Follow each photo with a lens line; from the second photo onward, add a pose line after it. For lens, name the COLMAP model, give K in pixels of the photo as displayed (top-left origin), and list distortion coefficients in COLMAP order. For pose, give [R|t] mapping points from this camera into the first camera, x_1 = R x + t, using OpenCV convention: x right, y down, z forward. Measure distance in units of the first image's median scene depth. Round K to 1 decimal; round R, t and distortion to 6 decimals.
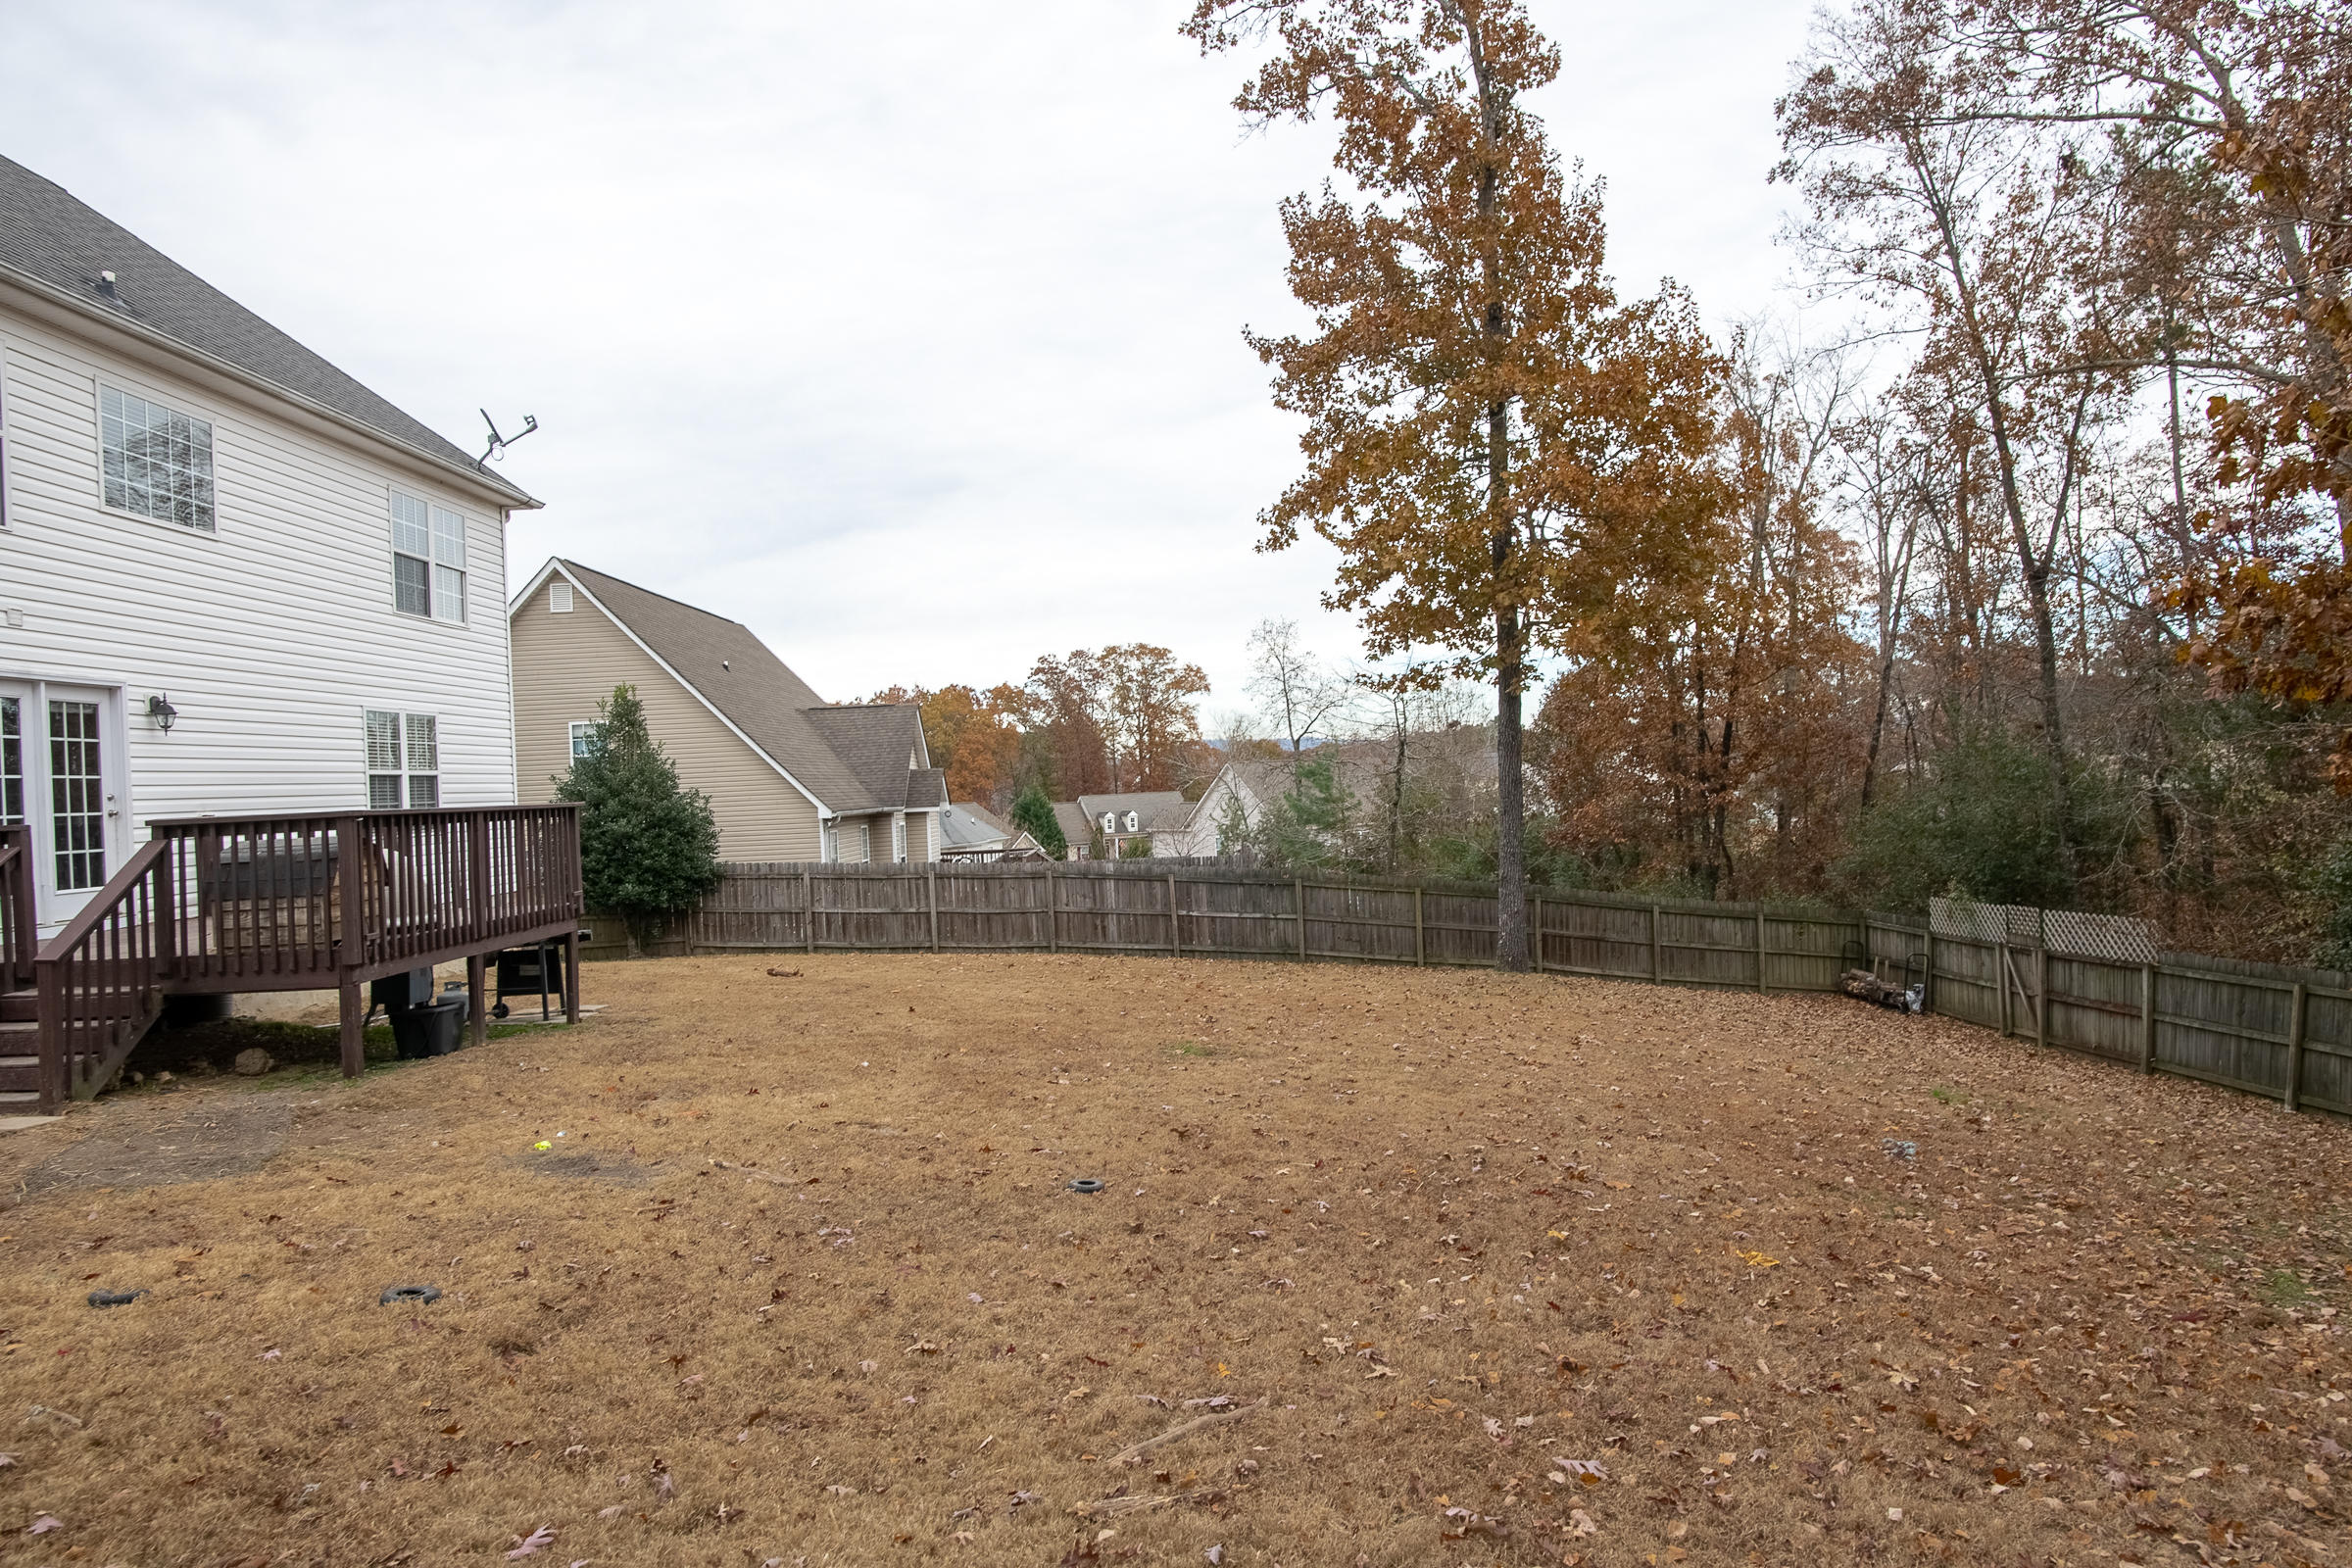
lens RADIAL K [[1366.8, 0, 1161.2], [0, 1366.8, 777.0], [0, 0, 1]] dist [-0.031803, 0.010749]
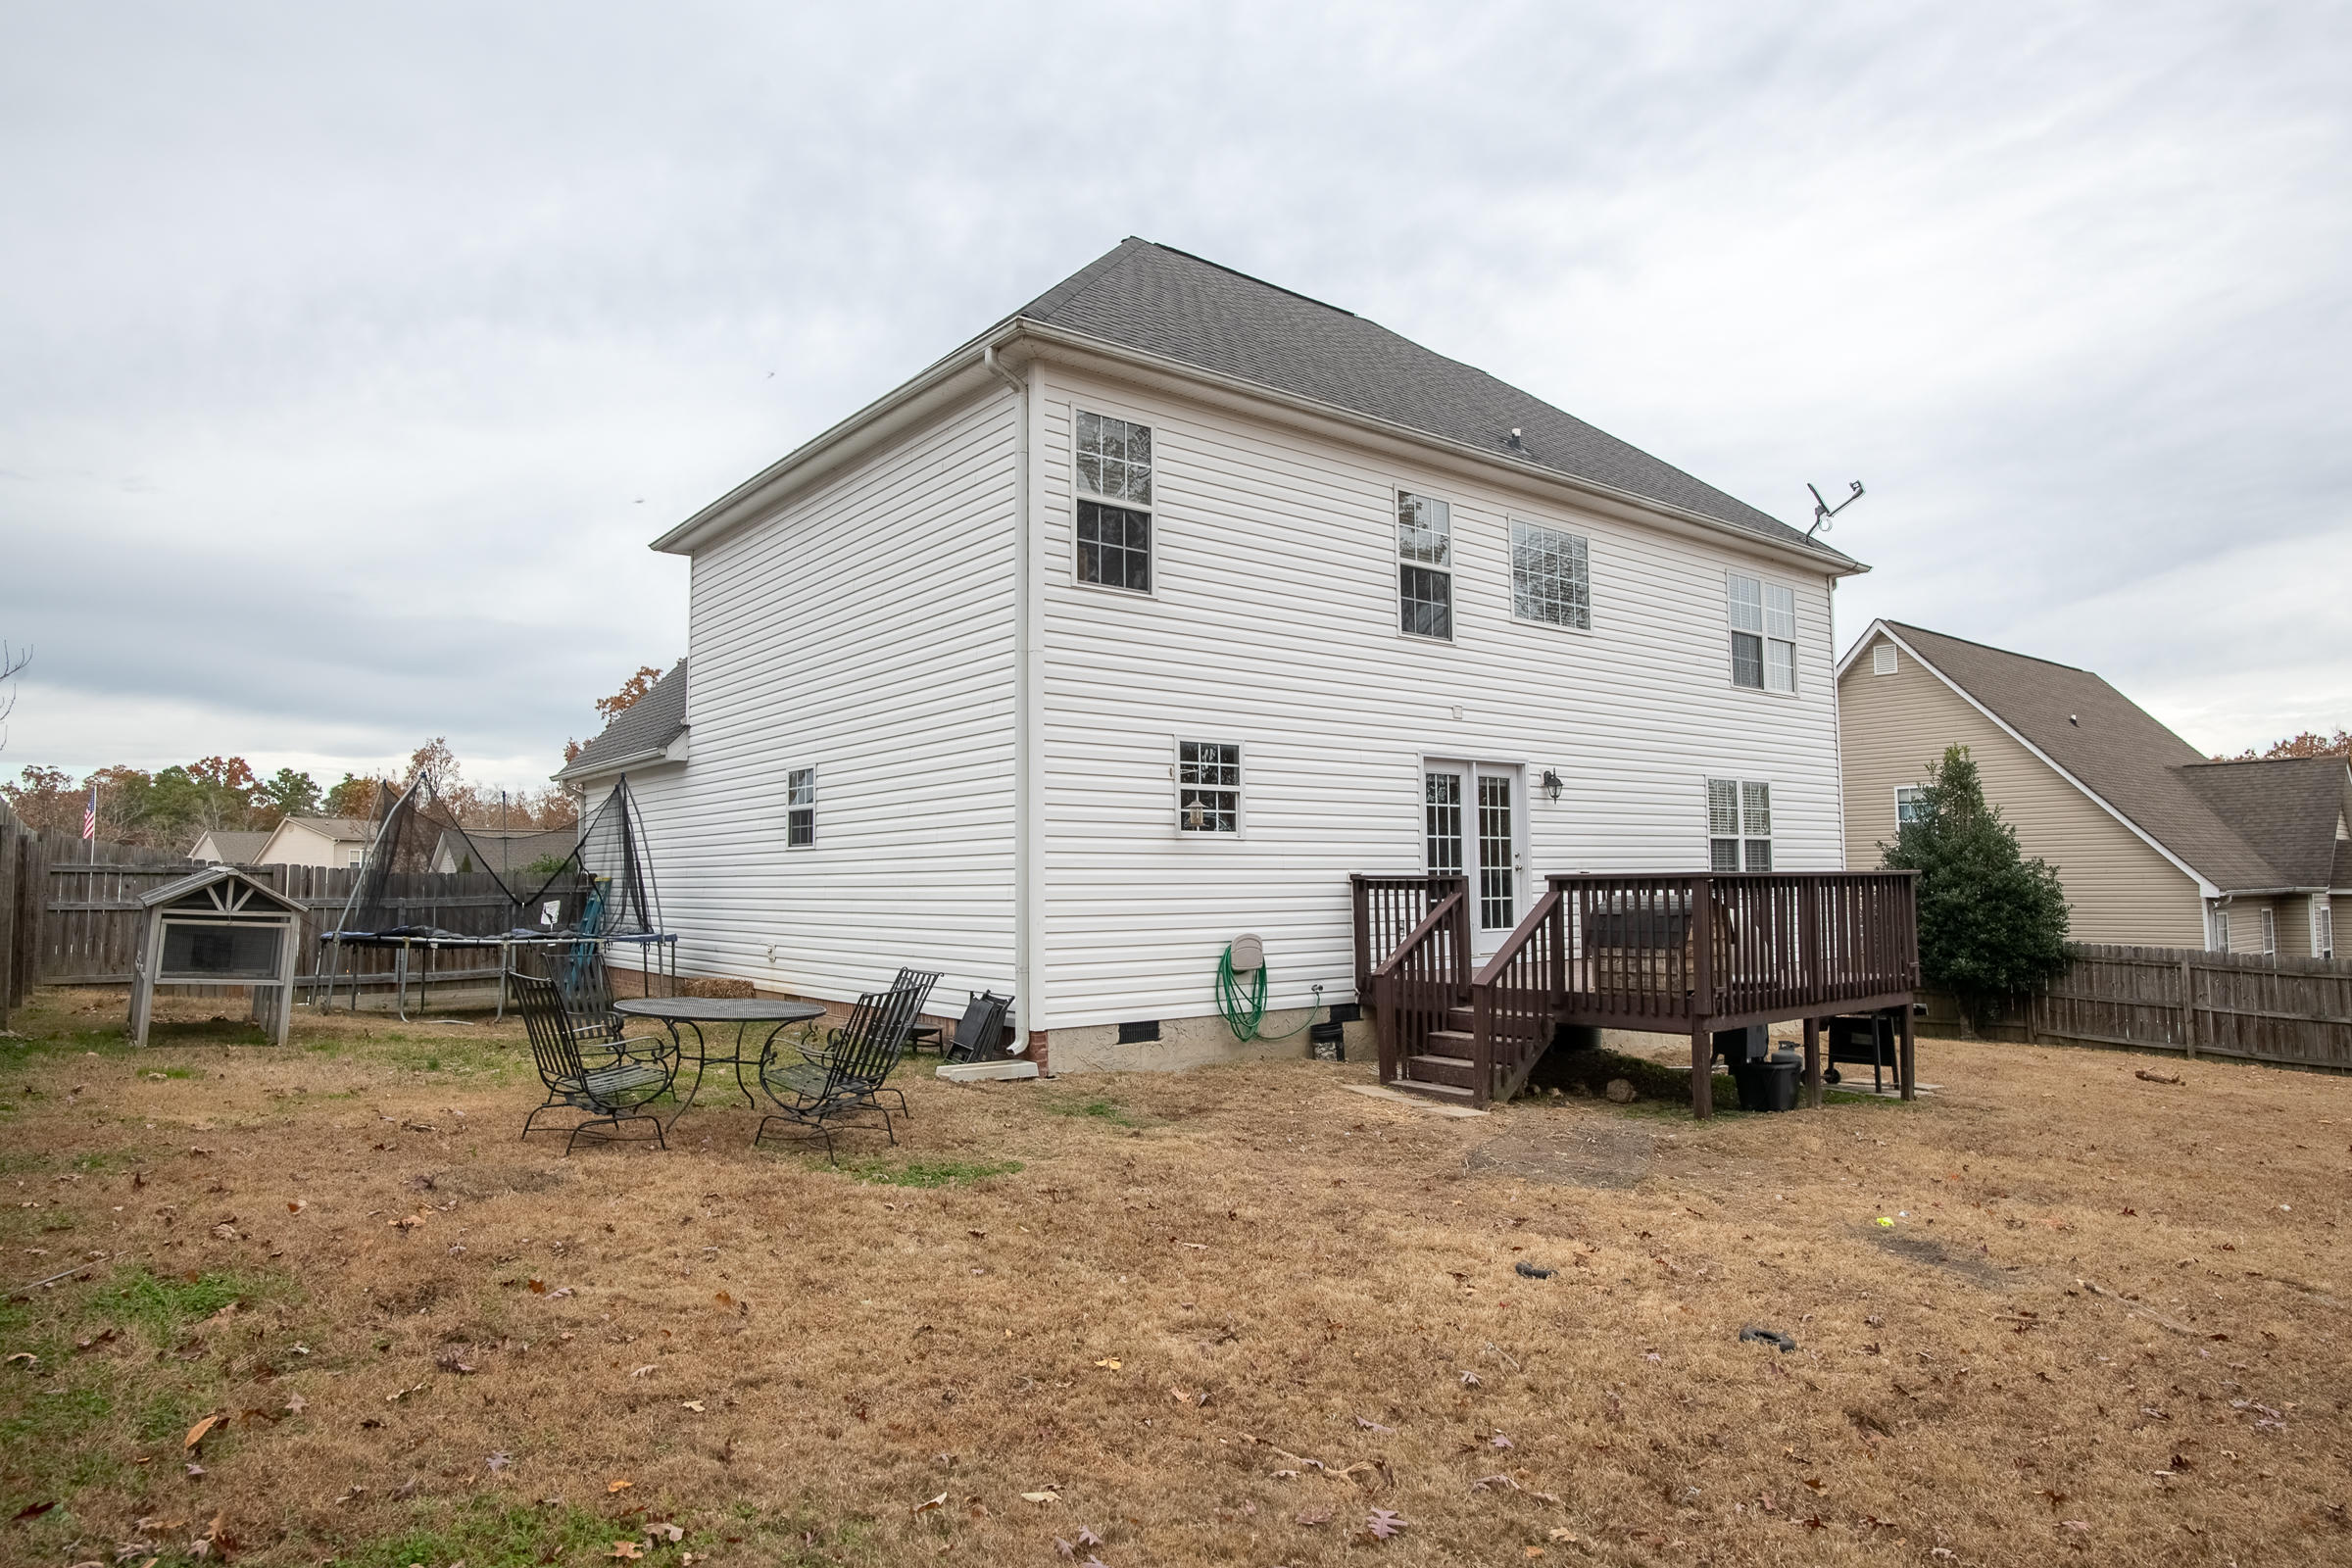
lens RADIAL K [[1366.8, 0, 1165.9], [0, 1366.8, 780.4], [0, 0, 1]] dist [-0.031803, 0.010749]
pose [[0.627605, -0.019430, -0.778290, -0.016039], [-0.015339, 0.999186, -0.037313, -0.001175], [0.778381, 0.035356, 0.626796, -0.021922]]
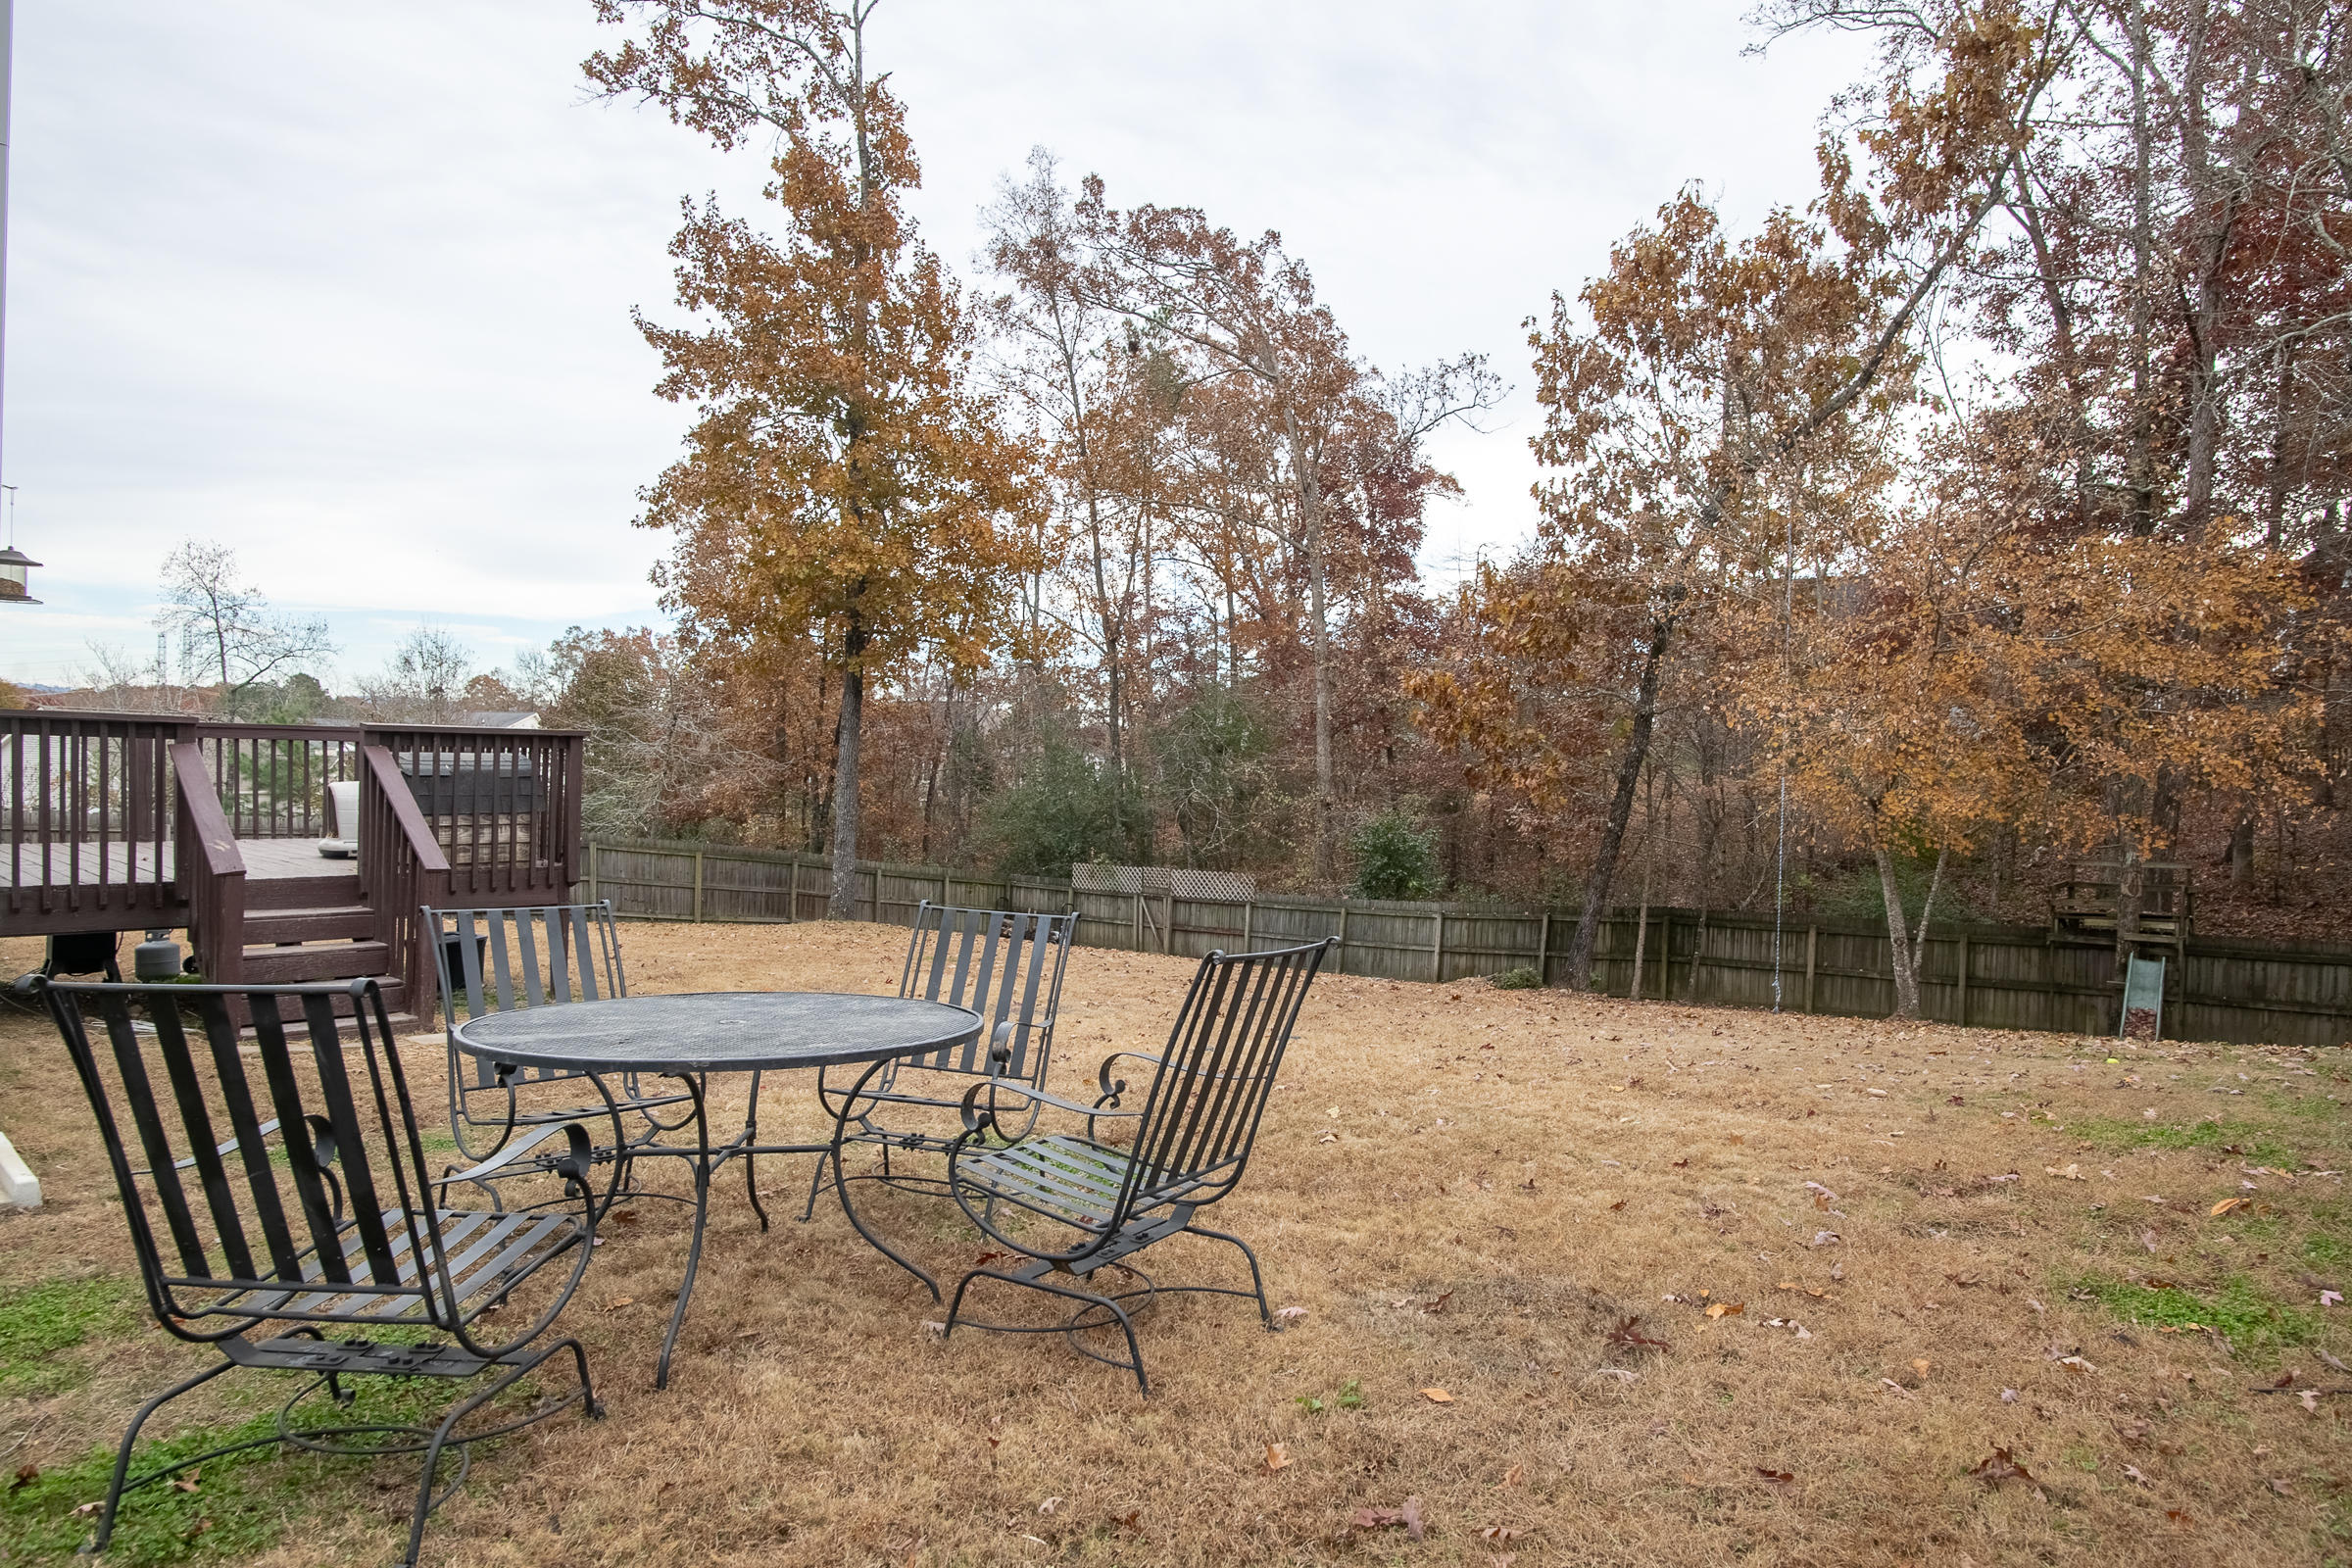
lens RADIAL K [[1366.8, 0, 1165.8], [0, 1366.8, 784.2], [0, 0, 1]] dist [-0.031803, 0.010749]
pose [[0.672856, 0.049471, 0.738117, -0.928644], [-0.060811, 0.998084, -0.011461, 0.043696], [-0.737269, -0.037174, 0.674575, -0.017283]]
